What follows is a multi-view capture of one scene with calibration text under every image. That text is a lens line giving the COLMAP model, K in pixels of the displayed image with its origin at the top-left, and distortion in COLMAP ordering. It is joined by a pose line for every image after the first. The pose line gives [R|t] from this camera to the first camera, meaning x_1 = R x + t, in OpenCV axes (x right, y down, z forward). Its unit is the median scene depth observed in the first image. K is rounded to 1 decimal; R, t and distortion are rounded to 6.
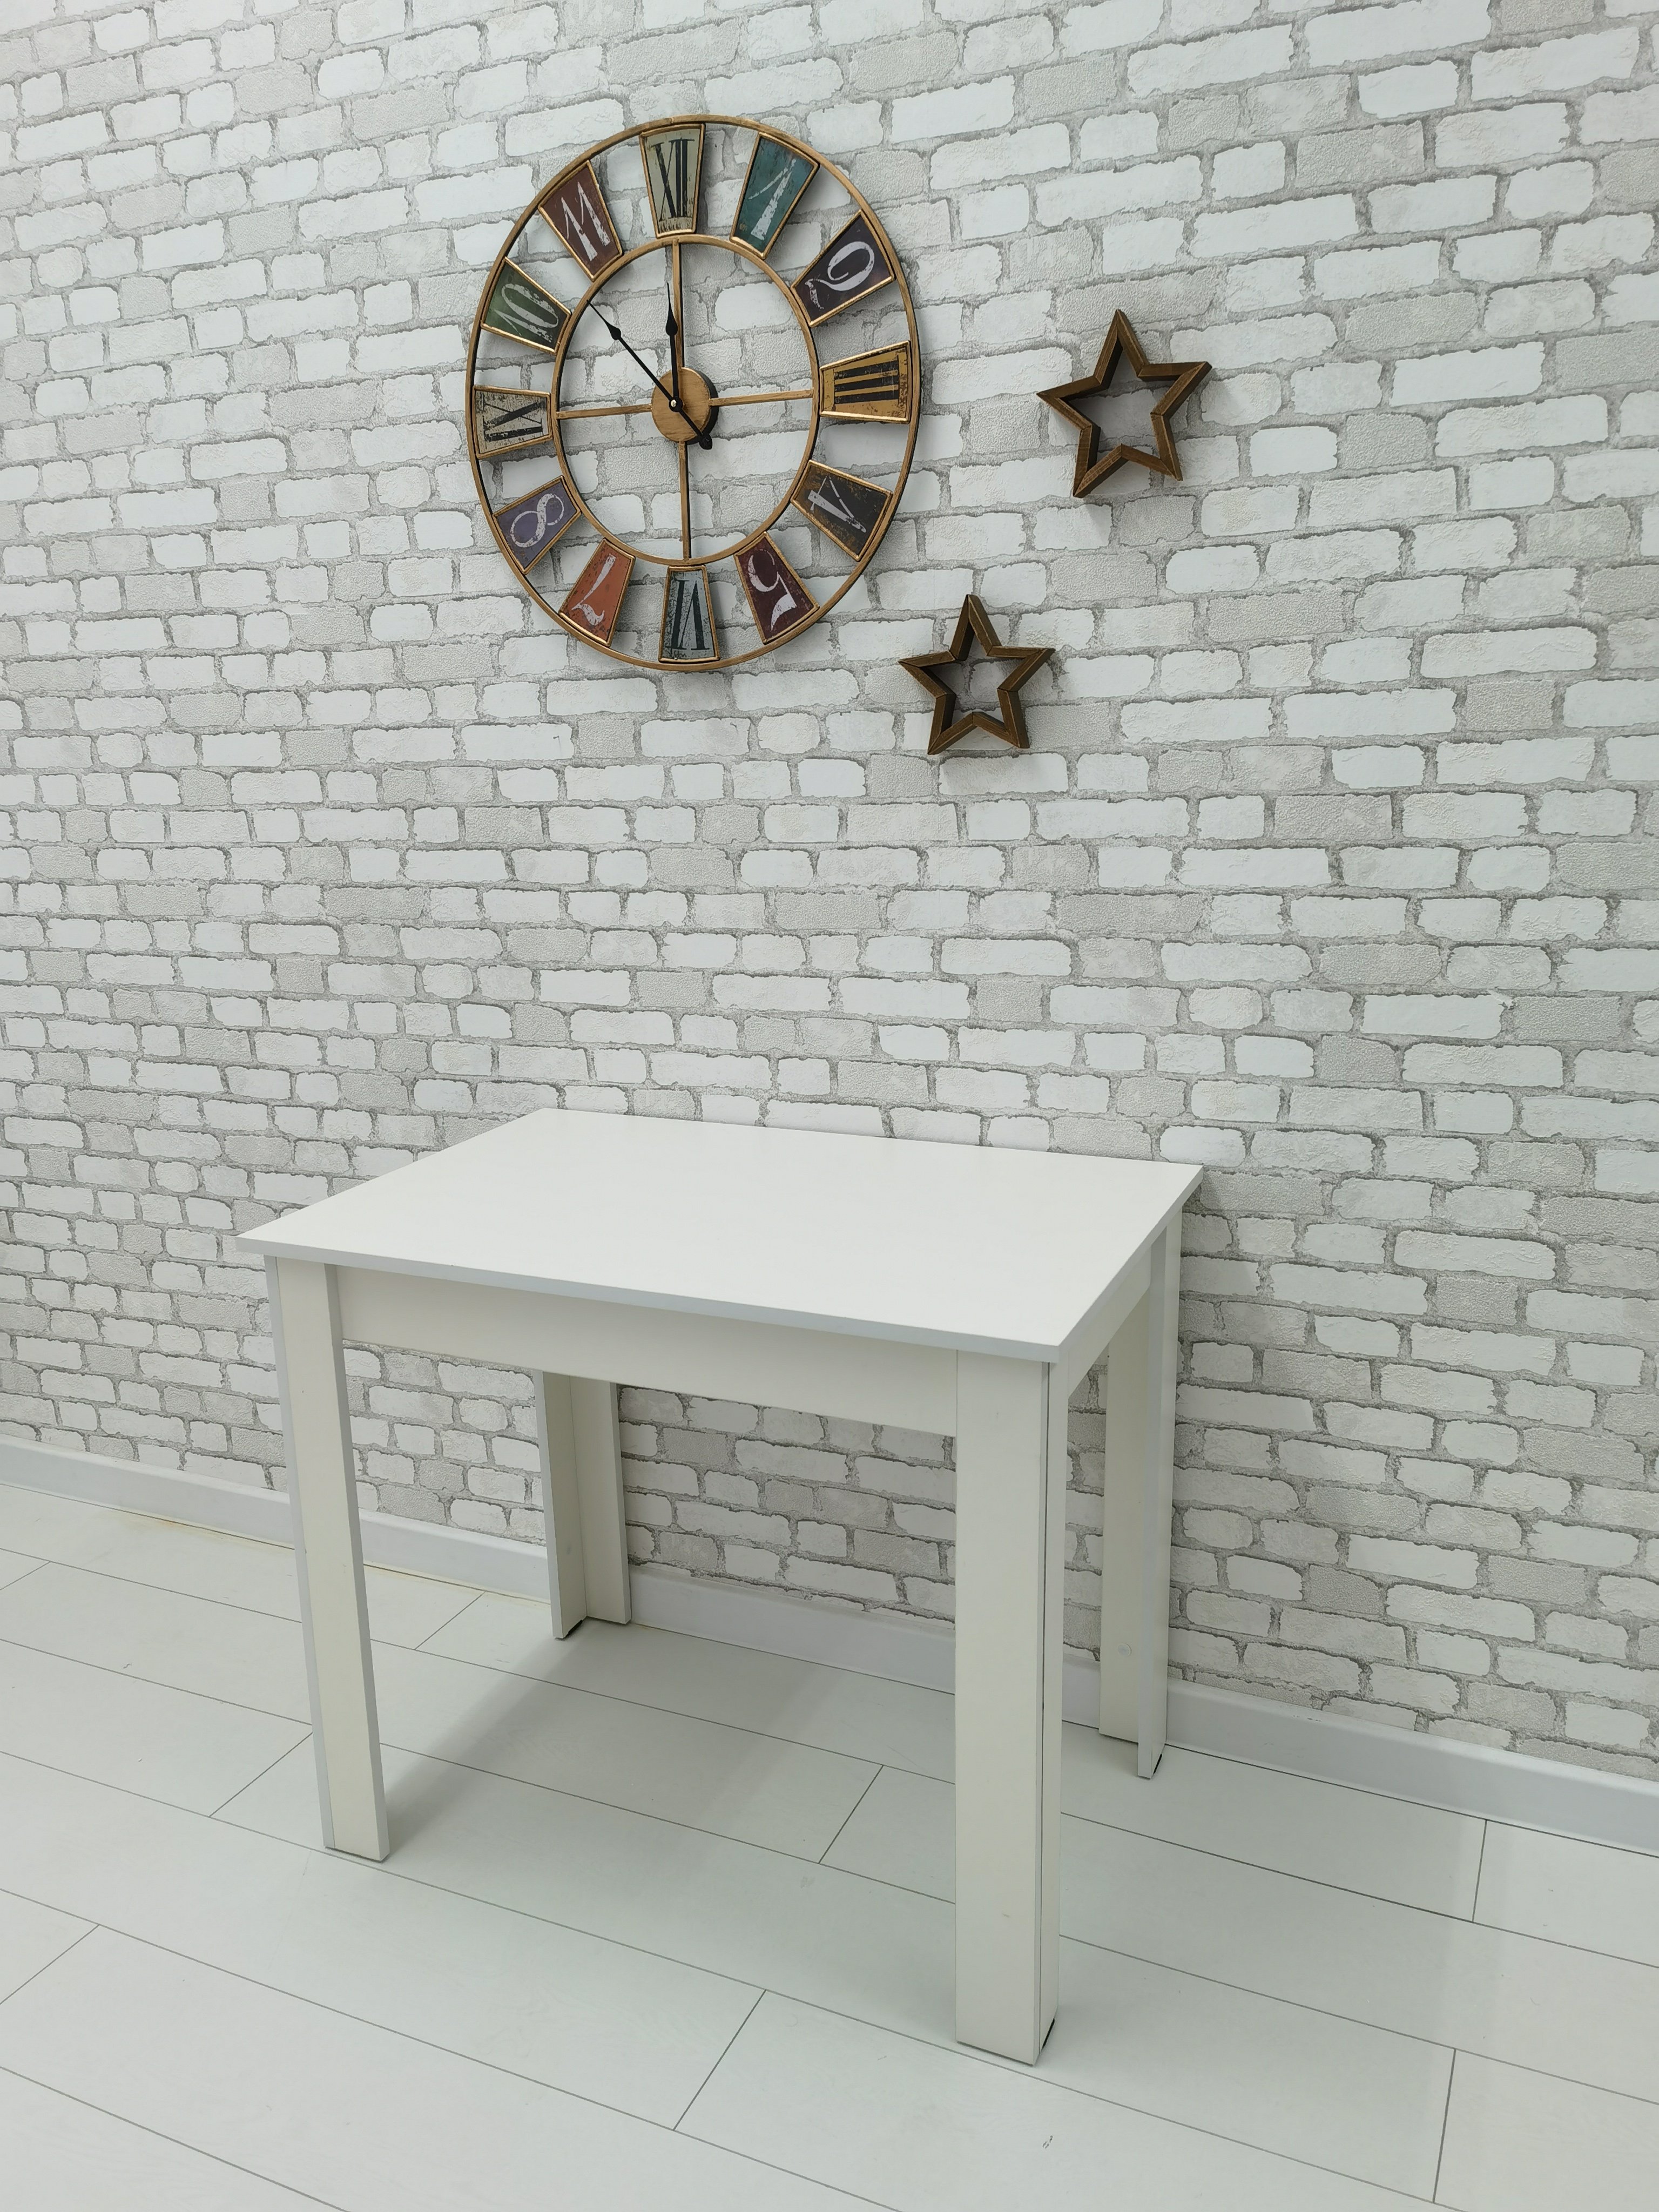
lens RADIAL K [[1693.1, 0, 819.7], [0, 1693.1, 1119.5], [0, 0, 1]] dist [0.127026, -0.124482]
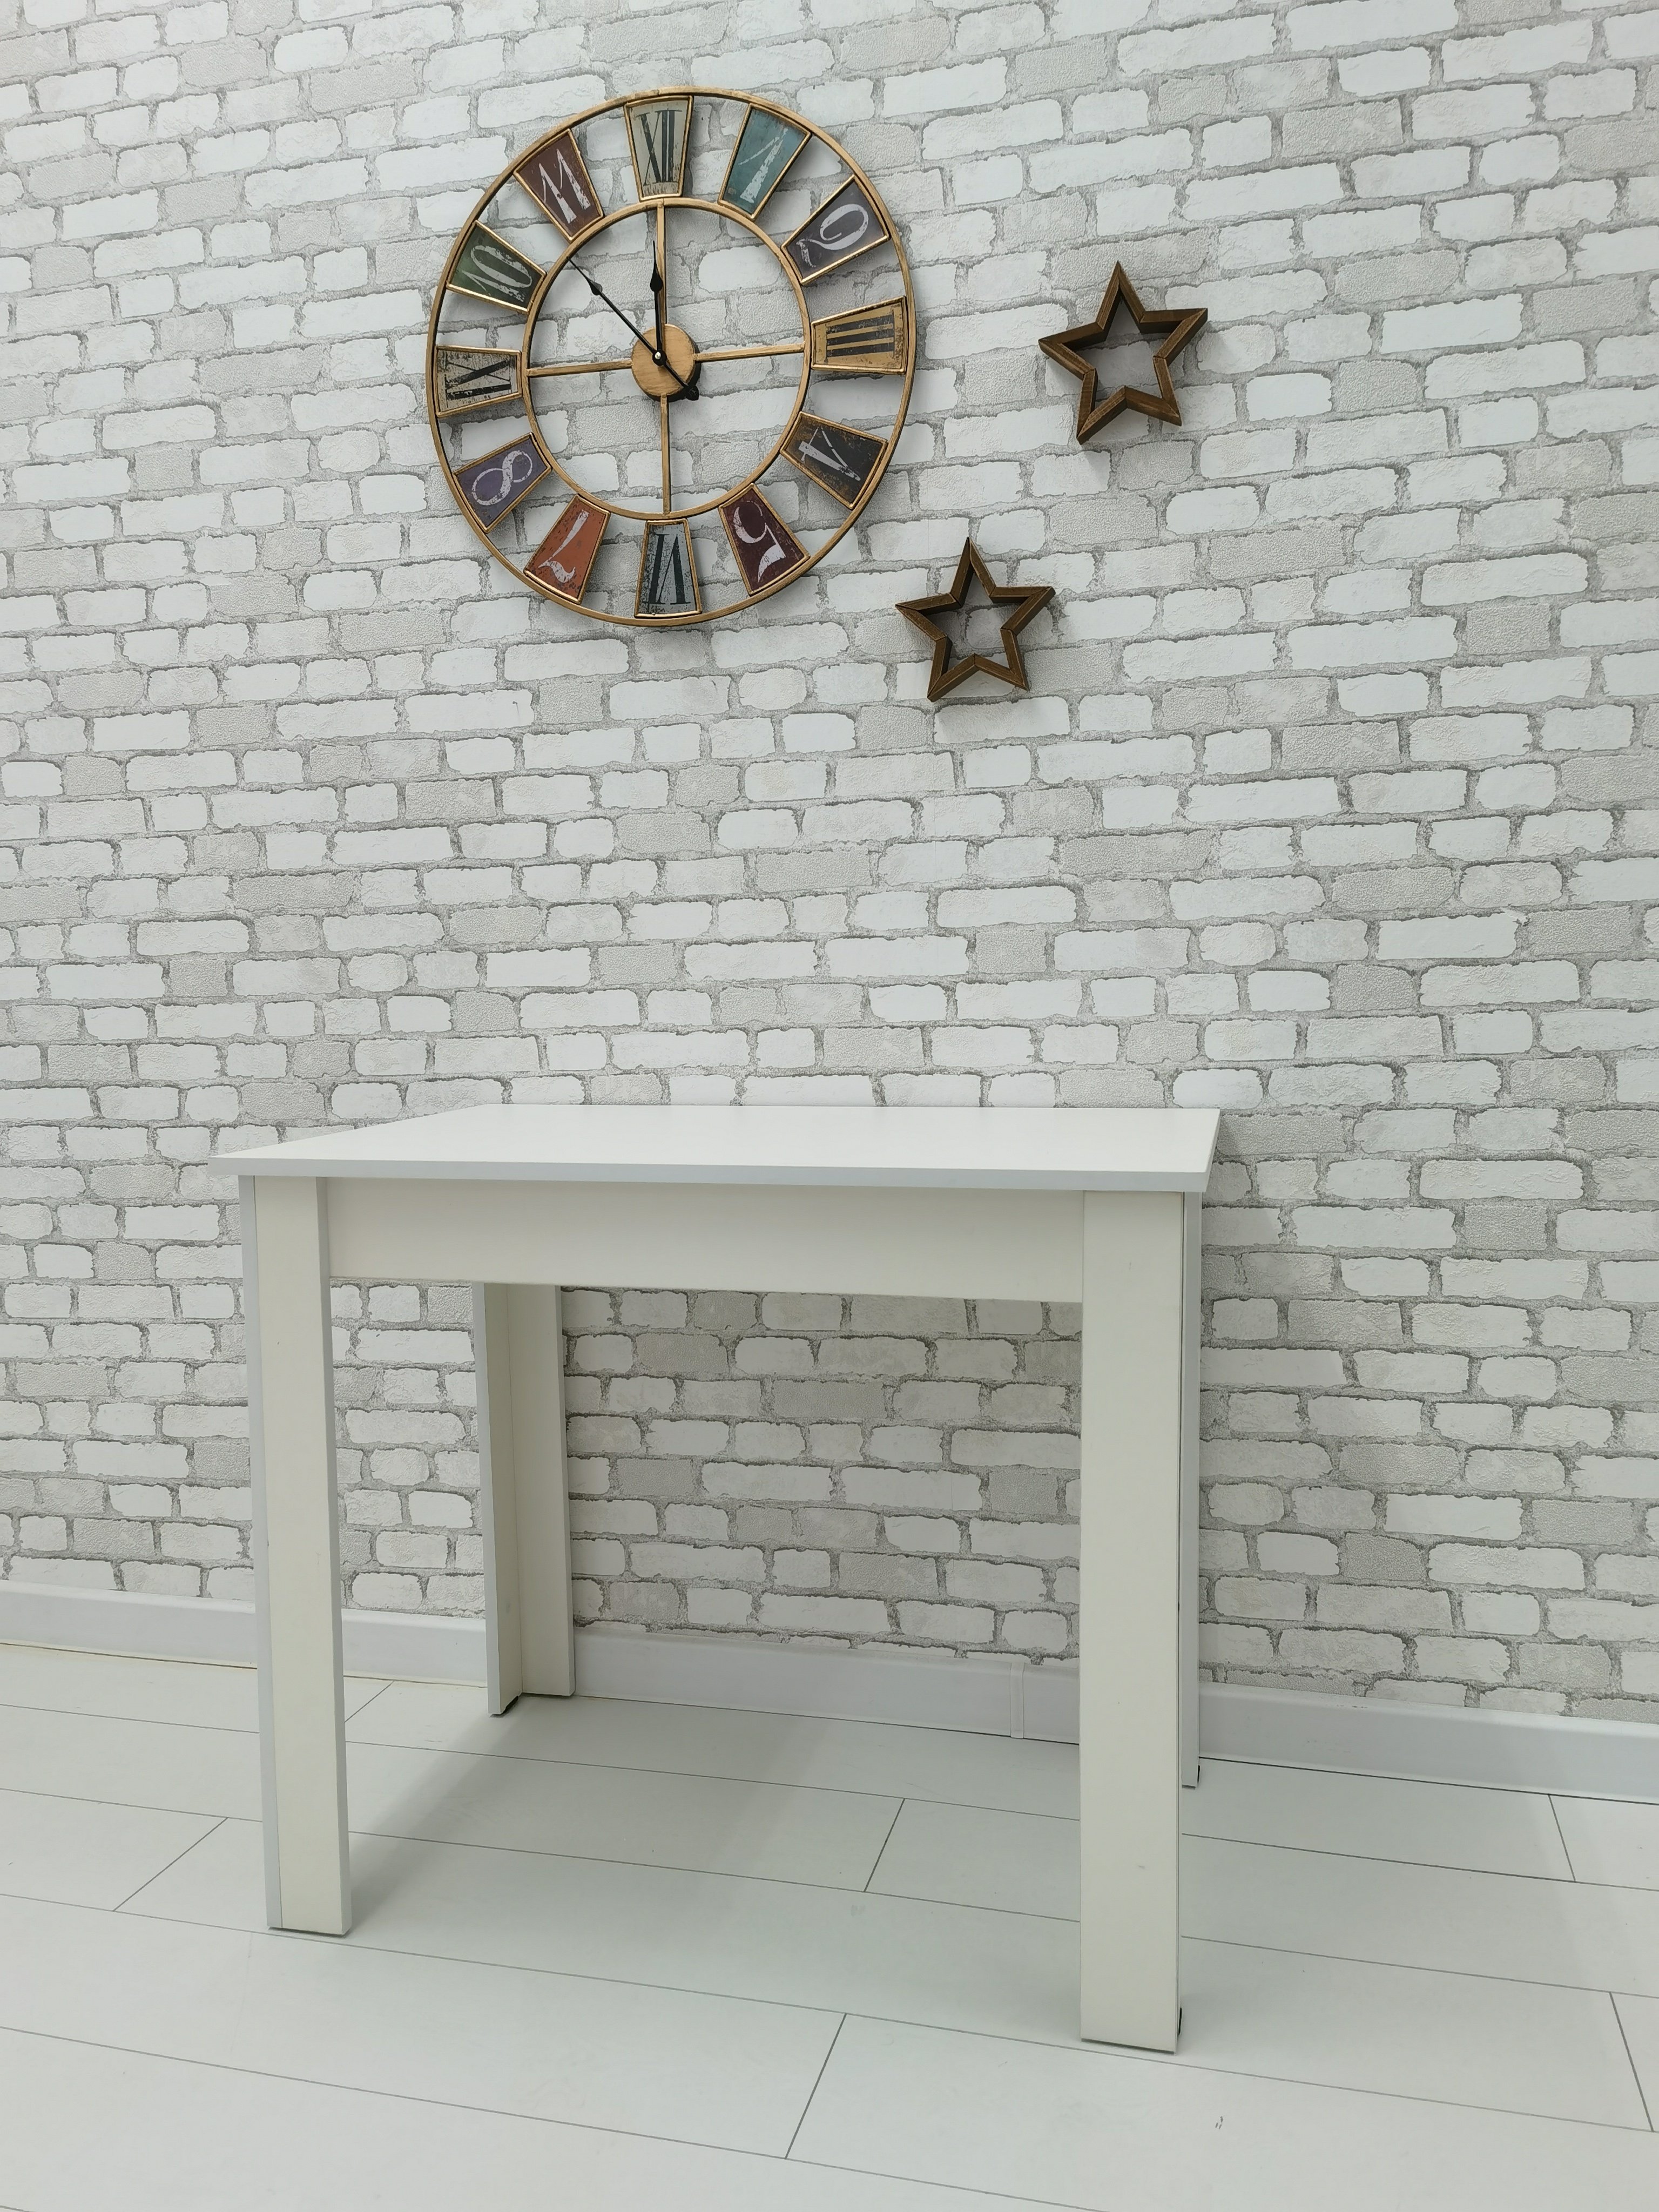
lens RADIAL K [[1693.1, 0, 816.2], [0, 1693.1, 1125.6], [0, 0, 1]] dist [0.127026, -0.124482]
pose [[0.986049, -0.004842, 0.166385, -0.160889], [0.031261, 0.987177, -0.156537, 0.177520], [-0.163494, 0.159554, 0.973557, 0.088353]]
